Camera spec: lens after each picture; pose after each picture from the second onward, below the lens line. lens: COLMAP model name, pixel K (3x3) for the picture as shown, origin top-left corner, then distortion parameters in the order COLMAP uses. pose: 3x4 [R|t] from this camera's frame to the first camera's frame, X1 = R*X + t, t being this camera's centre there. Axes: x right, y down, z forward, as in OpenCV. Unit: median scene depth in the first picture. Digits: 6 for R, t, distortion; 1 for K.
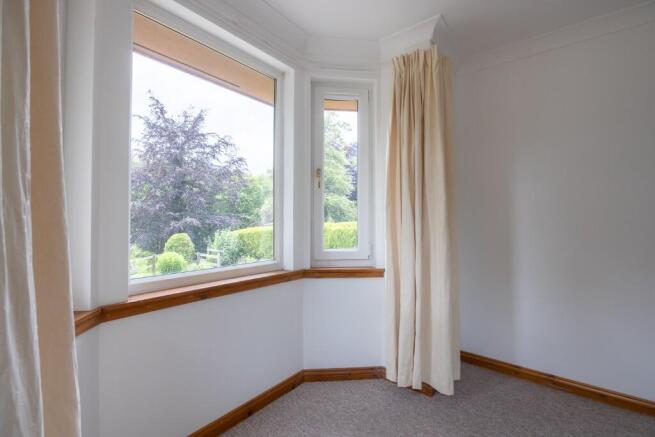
lens RADIAL K [[289.8, 0, 327.5], [0, 289.8, 218.5], [0, 0, 1]] dist [-0.013262, 0.000458]
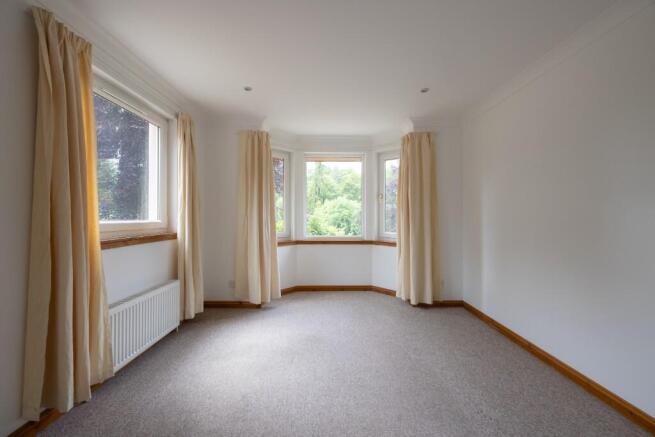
lens RADIAL K [[259.8, 0, 327.9], [0, 259.8, 216.7], [0, 0, 1]] dist [0.001337, -0.000065]
pose [[0.642936, -0.001890, -0.765918, 1.168223], [0.004472, 0.999989, 0.001286, -0.009992], [0.765907, -0.004252, 0.642937, -0.518801]]
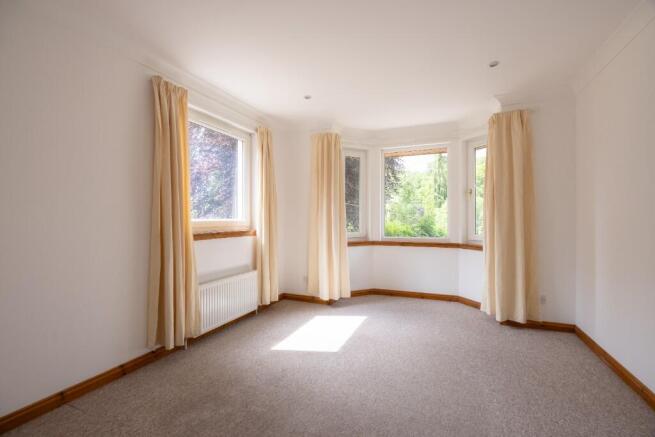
lens RADIAL K [[287.9, 0, 330.8], [0, 287.9, 218.5], [0, 0, 1]] dist [-0.012693, 0.000298]
pose [[0.290272, -0.002648, -0.956940, 1.409035], [0.008764, 0.999962, -0.000108, 0.003851], [0.956904, -0.008355, 0.290284, -0.342684]]
